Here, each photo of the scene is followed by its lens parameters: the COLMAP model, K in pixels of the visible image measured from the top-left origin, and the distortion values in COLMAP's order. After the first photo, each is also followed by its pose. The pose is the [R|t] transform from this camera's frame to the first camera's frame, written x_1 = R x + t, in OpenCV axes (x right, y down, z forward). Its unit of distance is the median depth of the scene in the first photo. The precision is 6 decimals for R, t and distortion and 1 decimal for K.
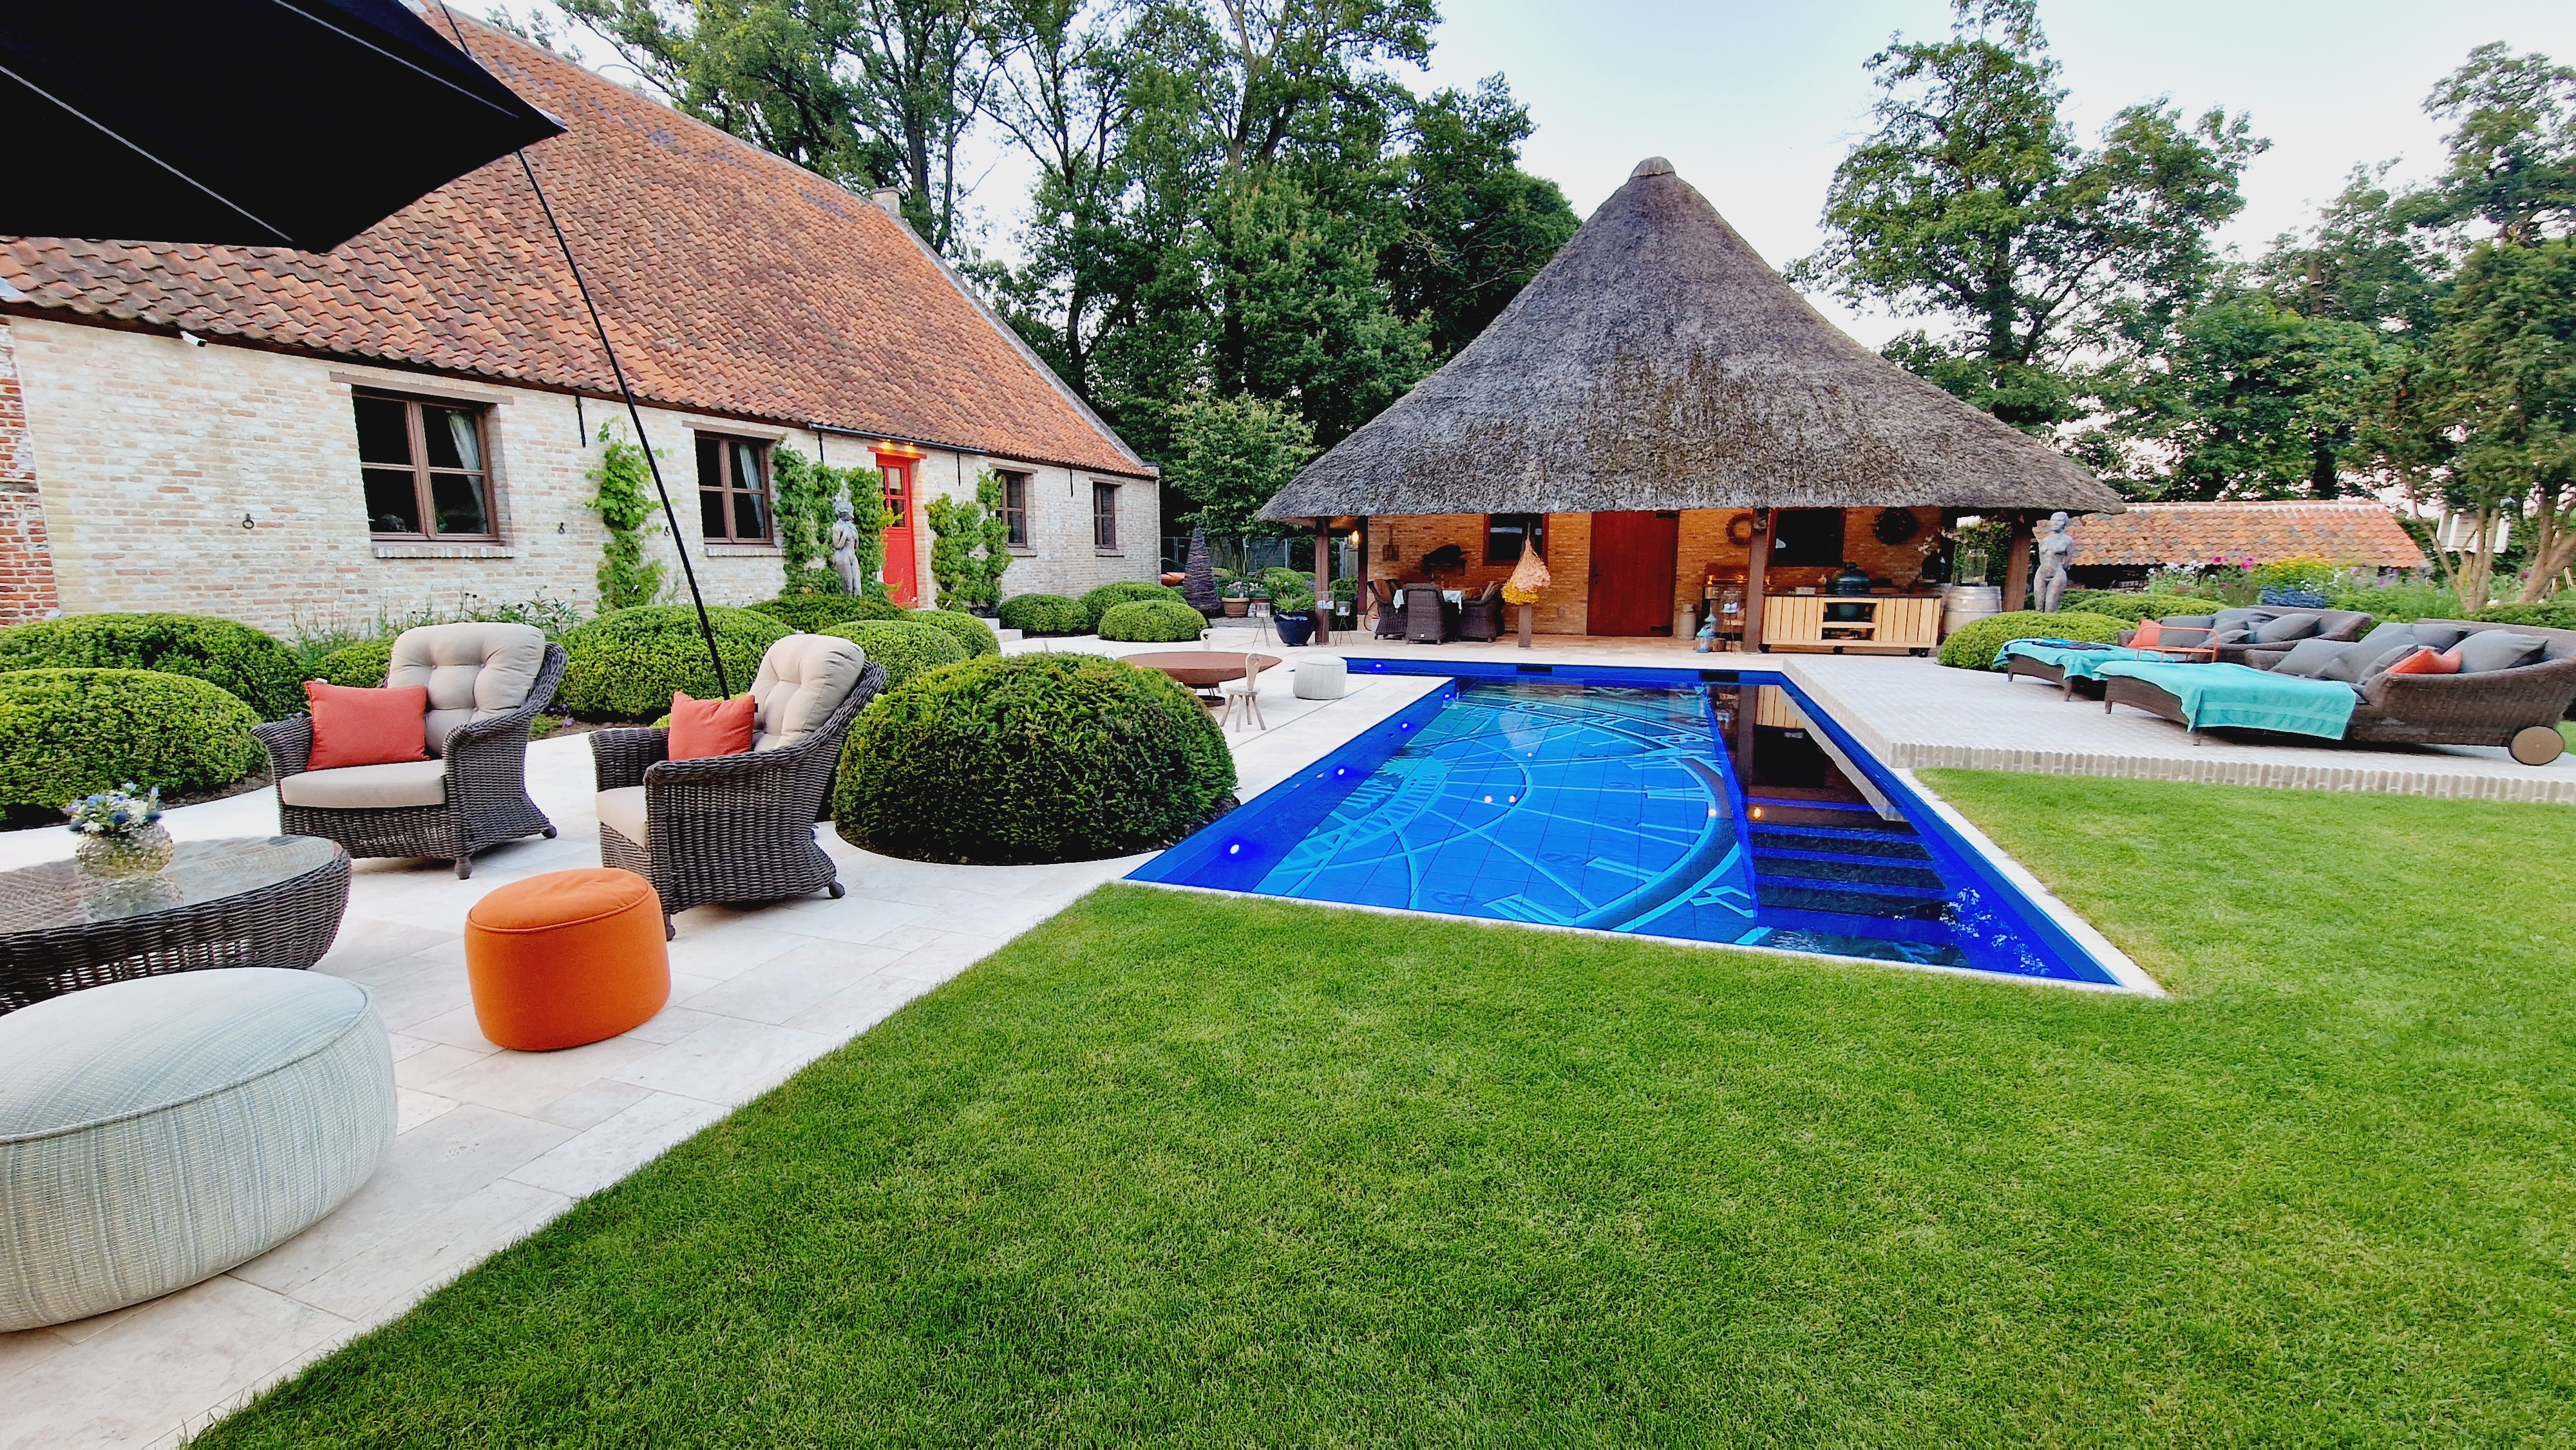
lens RADIAL K [[1060.4, 0, 1290.3], [0, 1060.4, 729.9], [0, 0, 1]] dist [-0.001579, -0.002288]
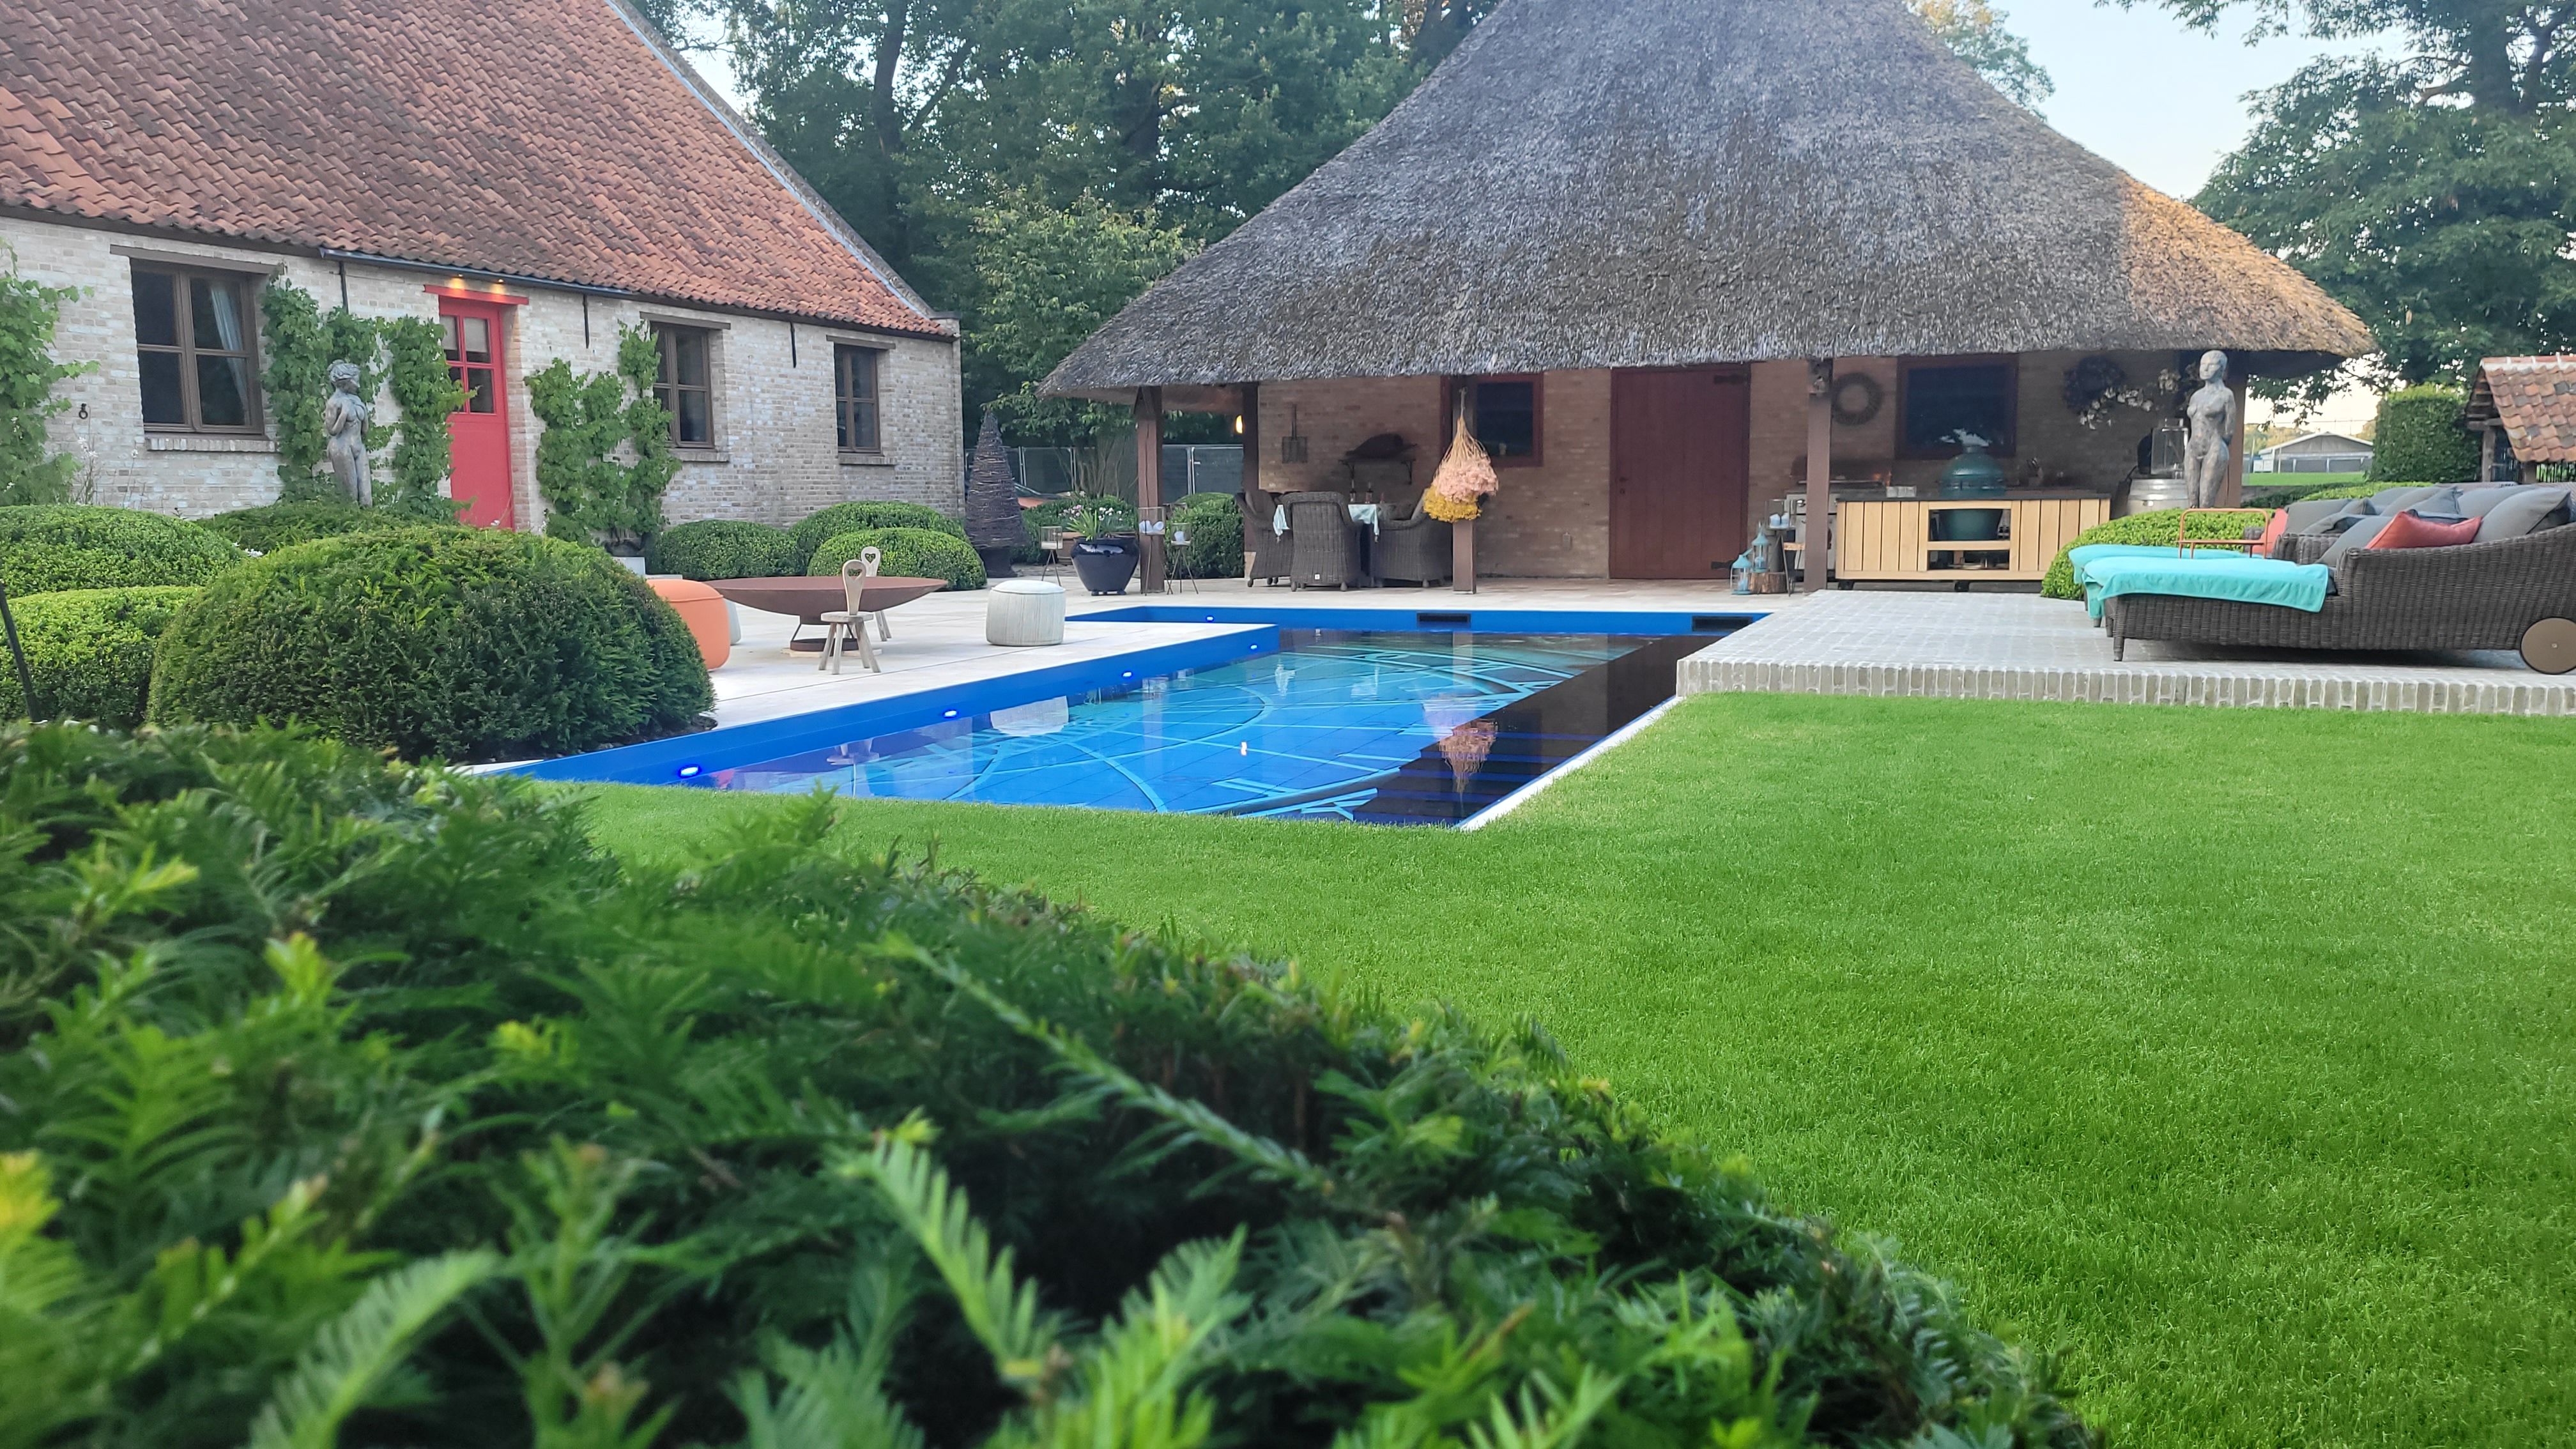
lens RADIAL K [[1942.2, 0, 1271.5], [0, 1942.2, 729.4], [0, 0, 1]] dist [0.050623, -0.035626]
pose [[0.998912, -0.005623, -0.046293, 0.166566], [0.003679, 0.999112, -0.041981, 0.052097], [0.046488, 0.041765, 0.998045, -0.144838]]
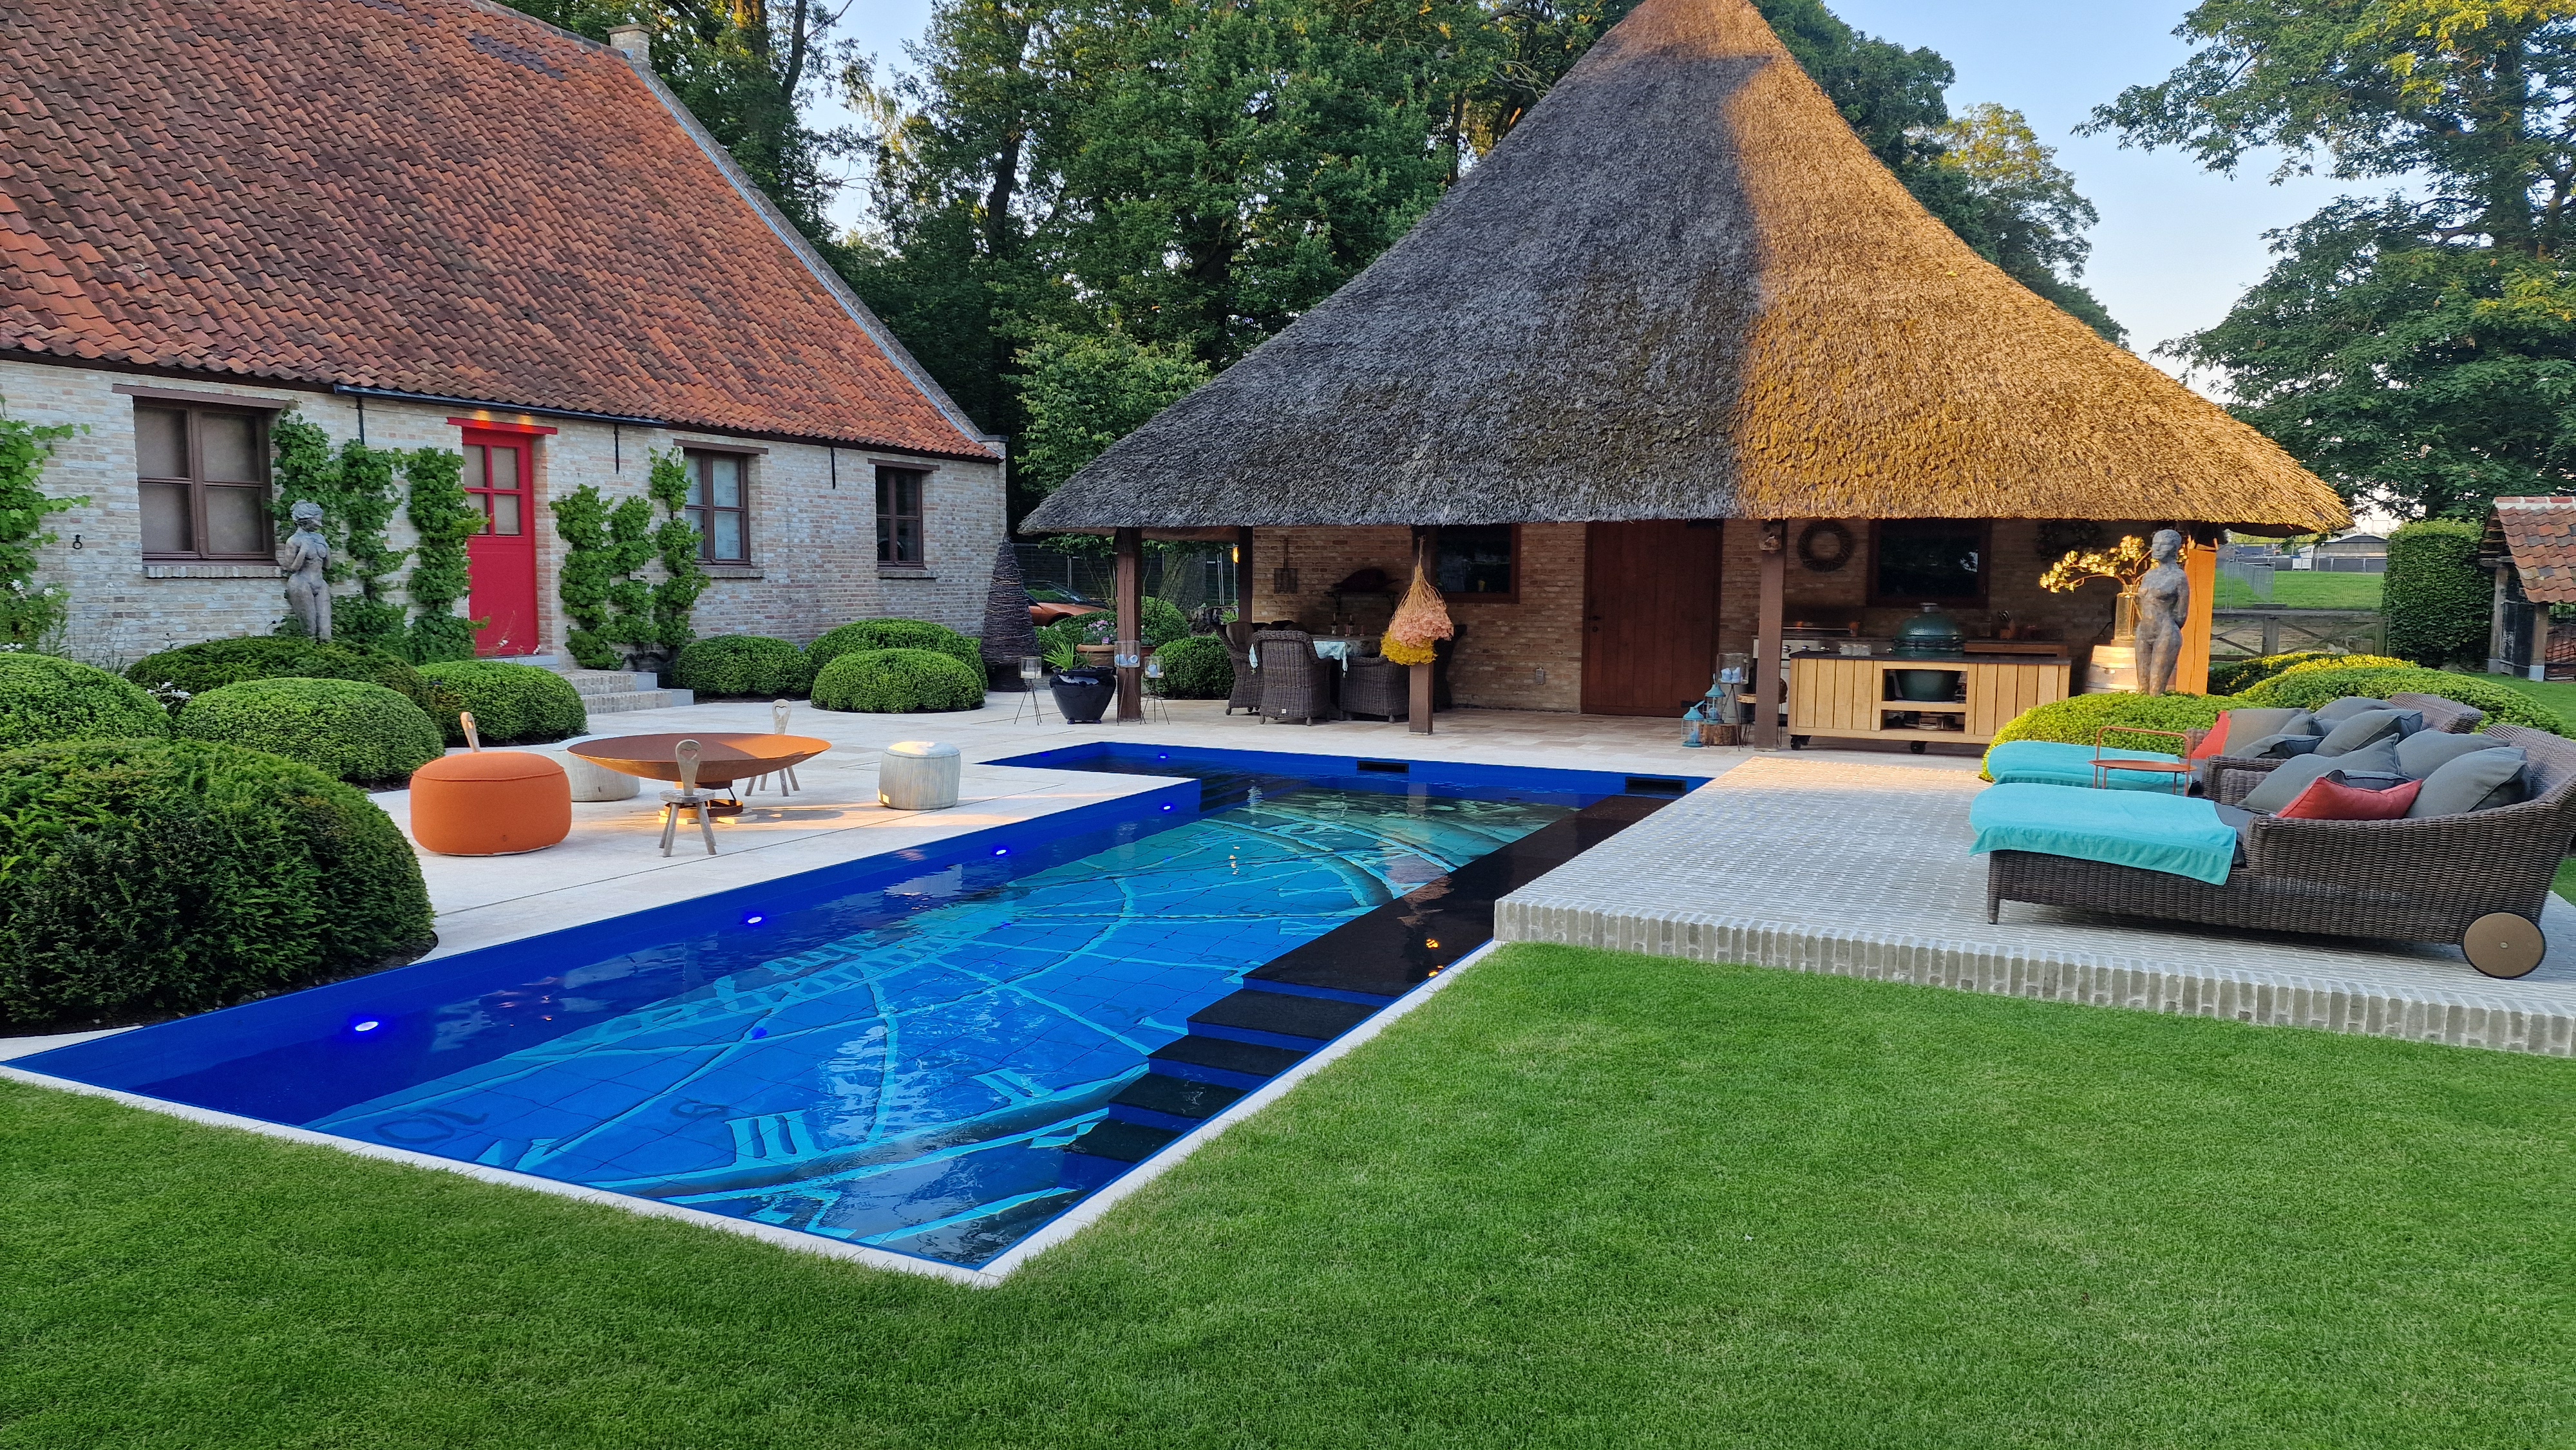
lens RADIAL K [[1714.1, 0, 1264.7], [0, 1714.1, 733.1], [0, 0, 1]] dist [0.084935, -0.076816]
pose [[0.993207, 0.019301, -0.114747, 0.255085], [-0.026900, 0.997519, -0.065050, -0.008613], [0.113207, 0.067694, 0.991263, -0.027484]]
